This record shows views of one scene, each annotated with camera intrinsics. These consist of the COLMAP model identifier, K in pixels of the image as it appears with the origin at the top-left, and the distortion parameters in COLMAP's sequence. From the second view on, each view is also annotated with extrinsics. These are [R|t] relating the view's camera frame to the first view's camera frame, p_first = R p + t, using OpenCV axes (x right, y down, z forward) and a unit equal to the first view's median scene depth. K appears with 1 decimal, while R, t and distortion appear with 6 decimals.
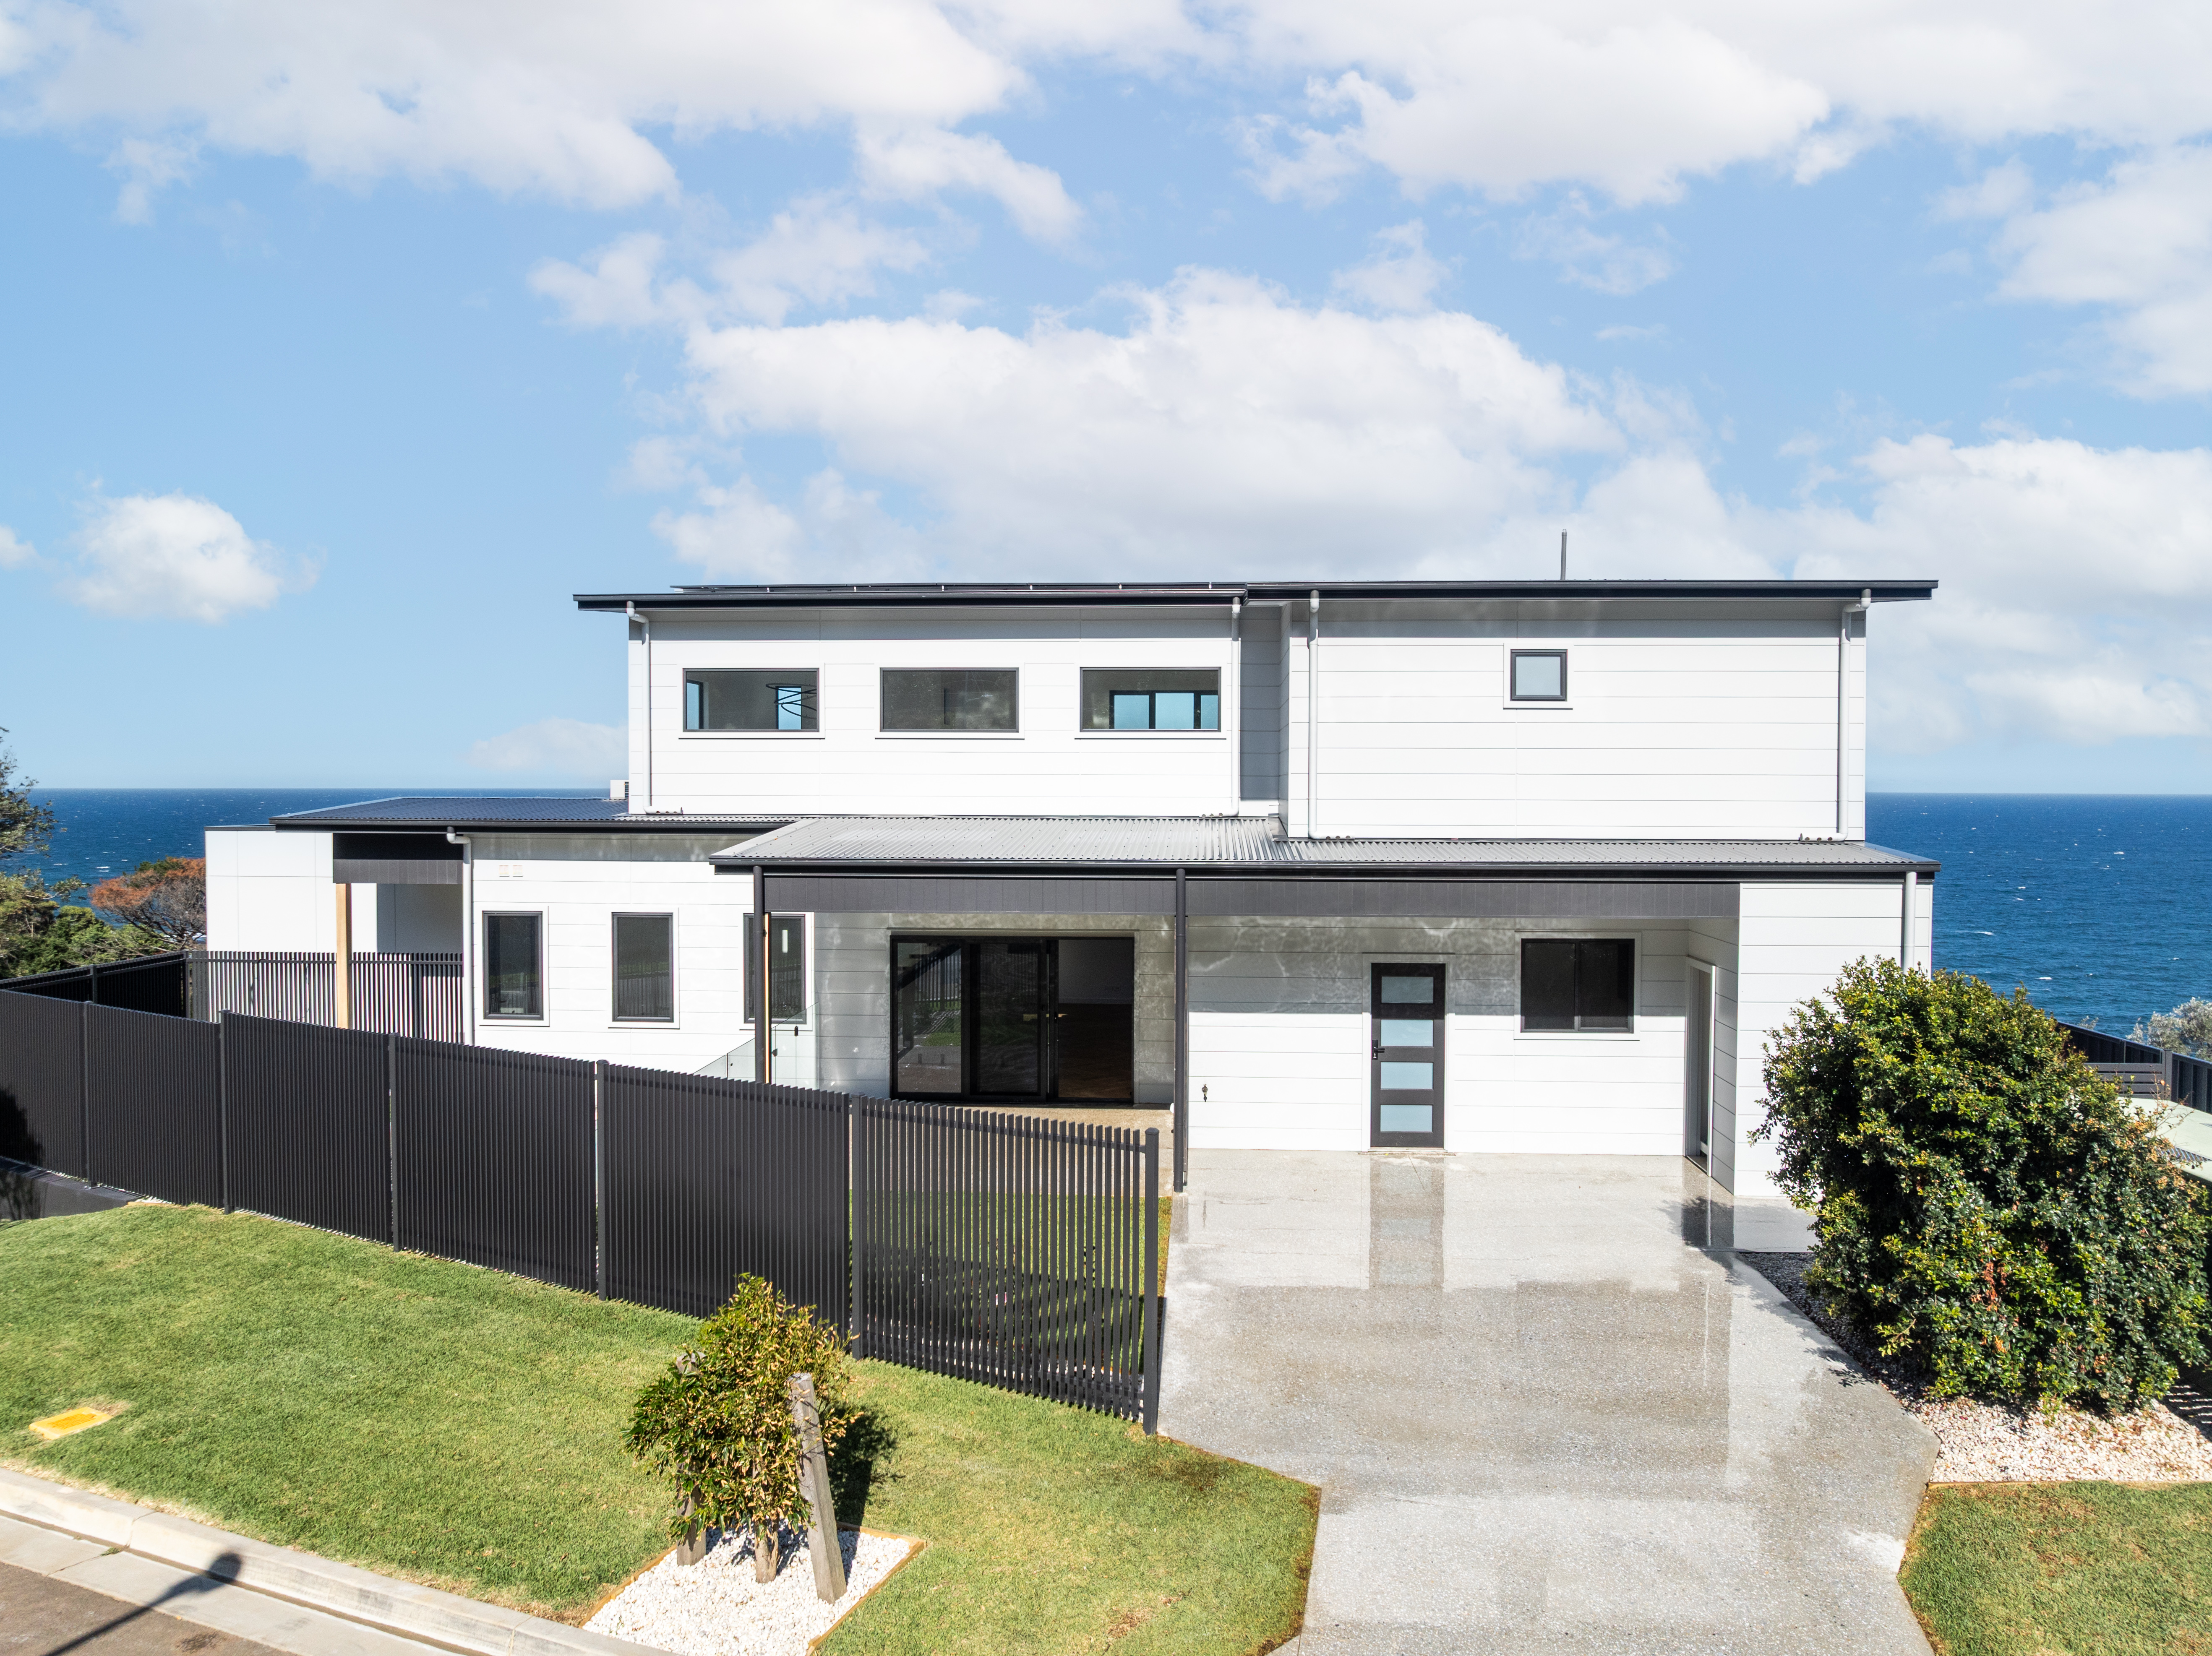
lens RADIAL K [[1560.4, 0, 1106.0], [0, 1560.4, 828.0], [0, 0, 1]] dist [-0.042307, 0.010937]
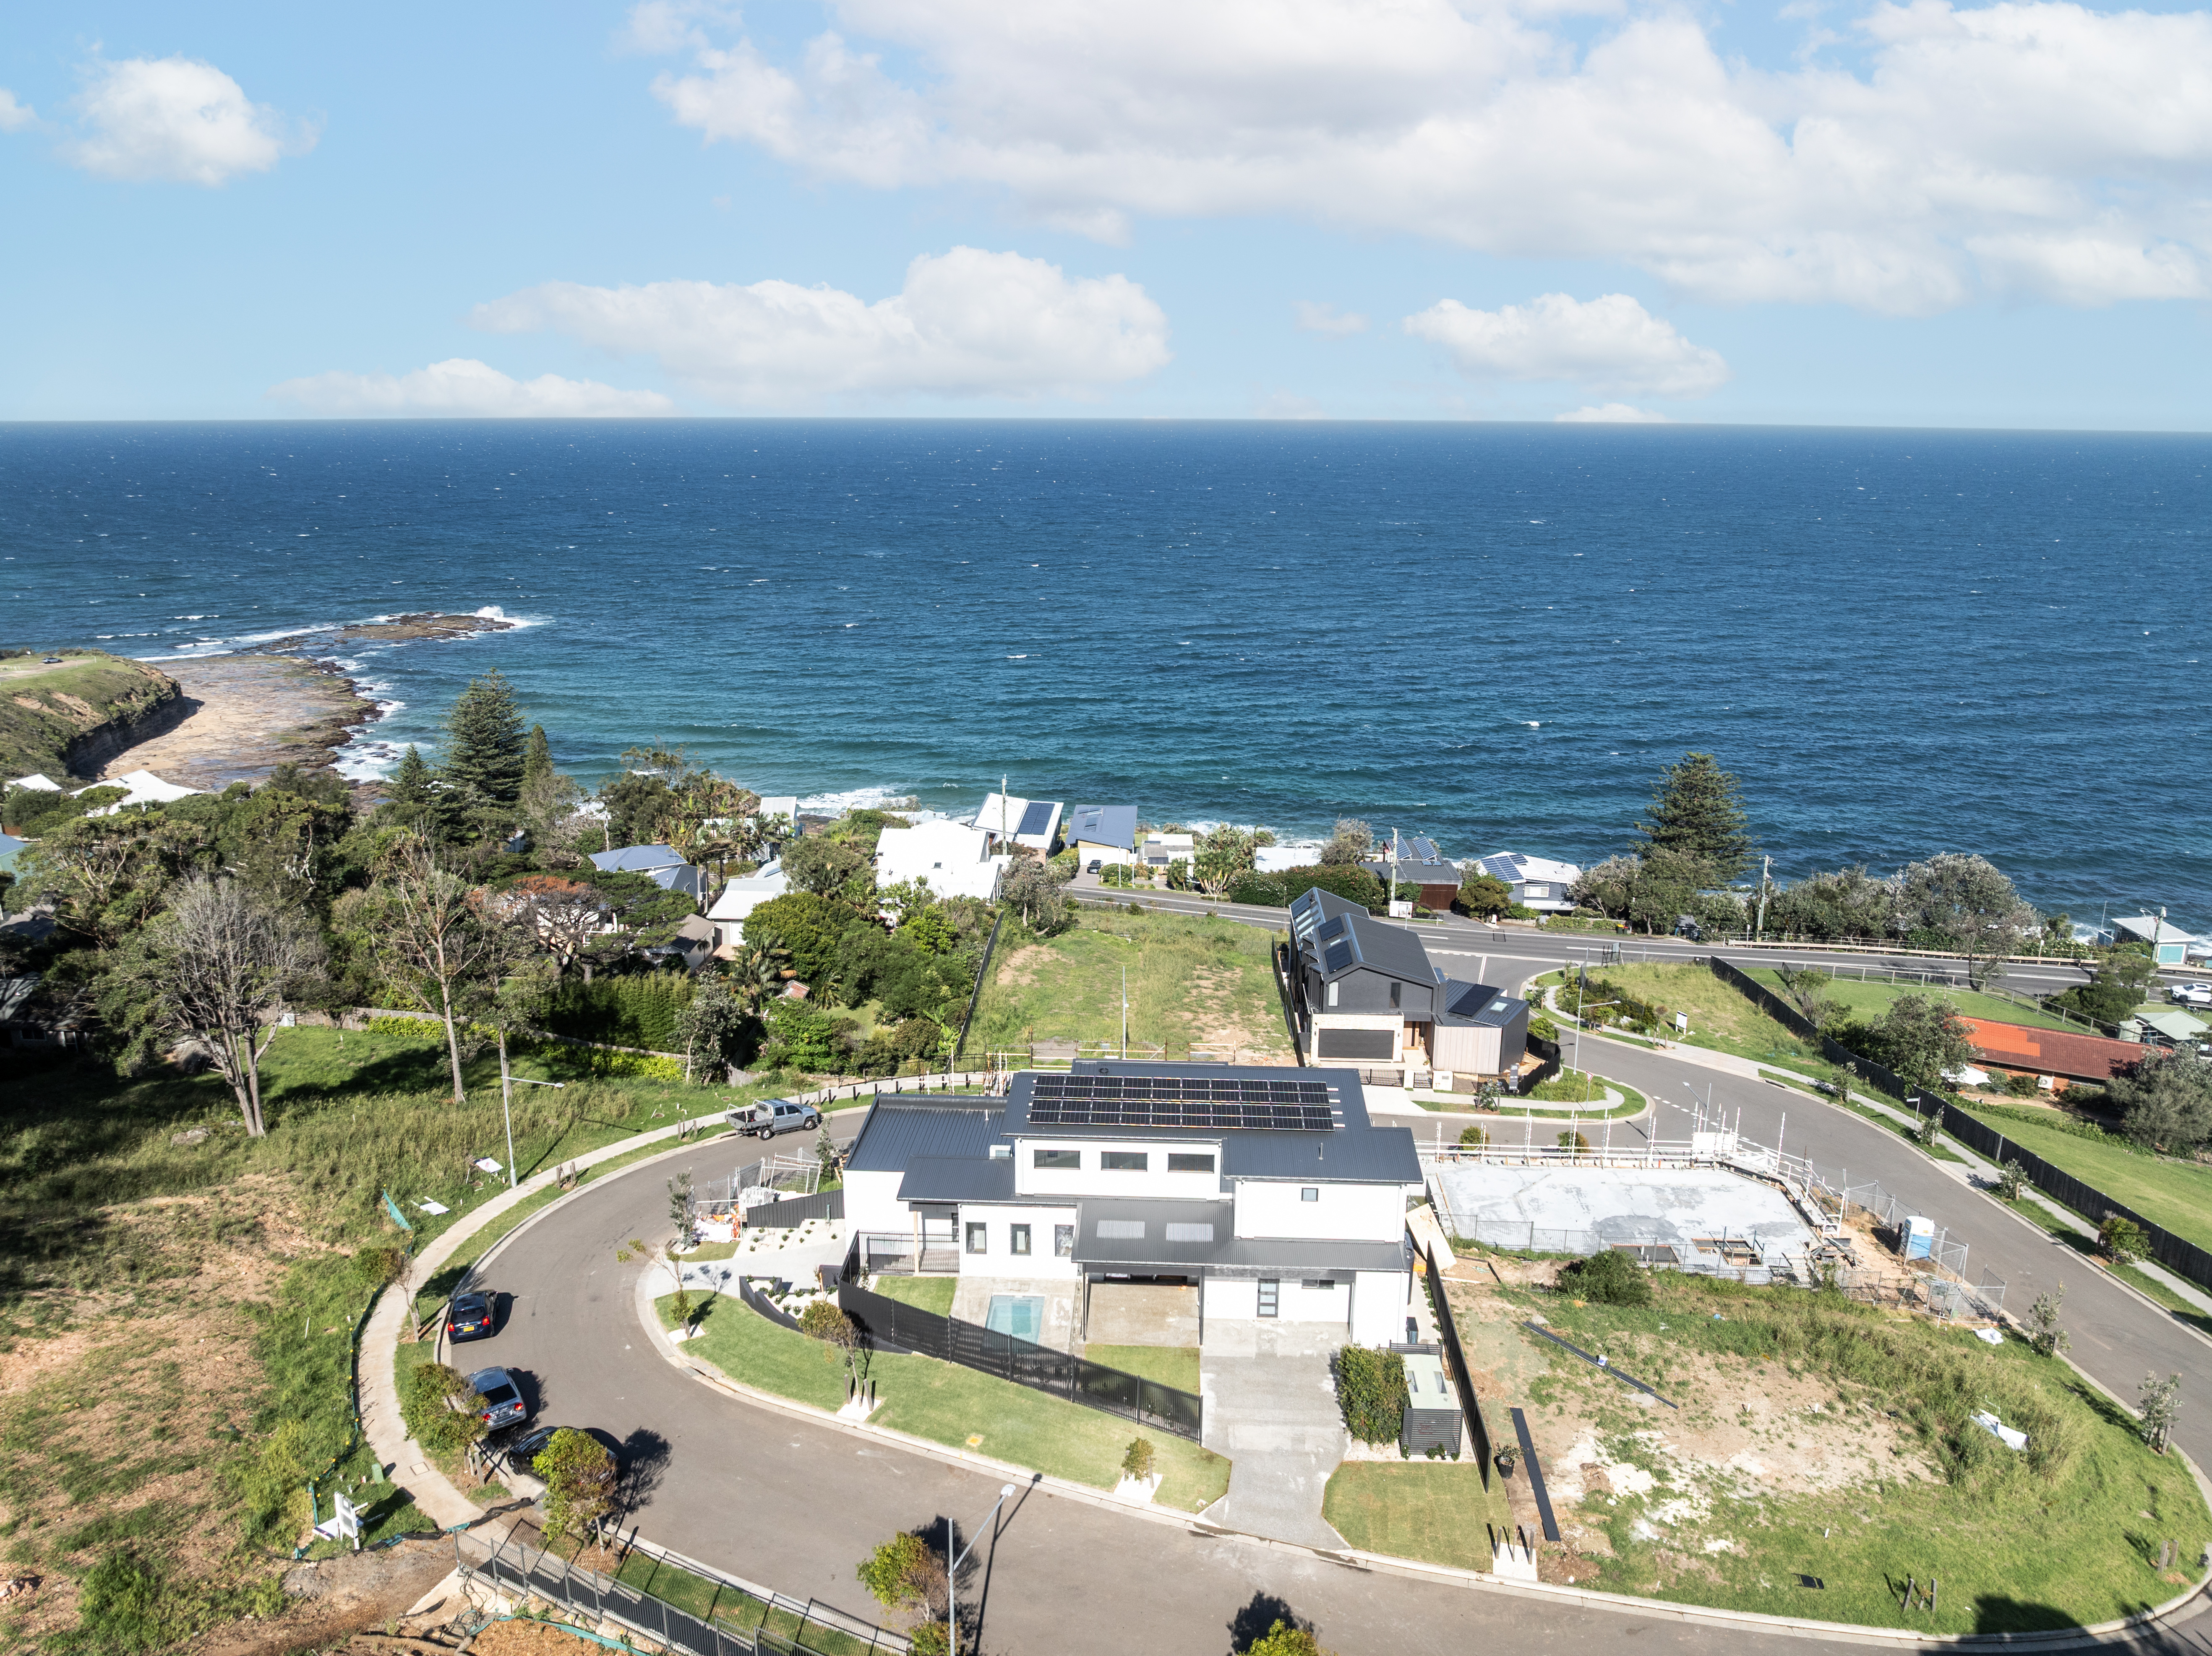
lens RADIAL K [[1560.4, 0, 1106.0], [0, 1560.4, 828.0], [0, 0, 1]] dist [-0.042307, 0.010937]
pose [[0.999894, -0.005883, 0.013332, -0.200336], [0.002440, 0.969570, 0.244804, -1.674295], [-0.014366, -0.244745, 0.969481, -2.041836]]
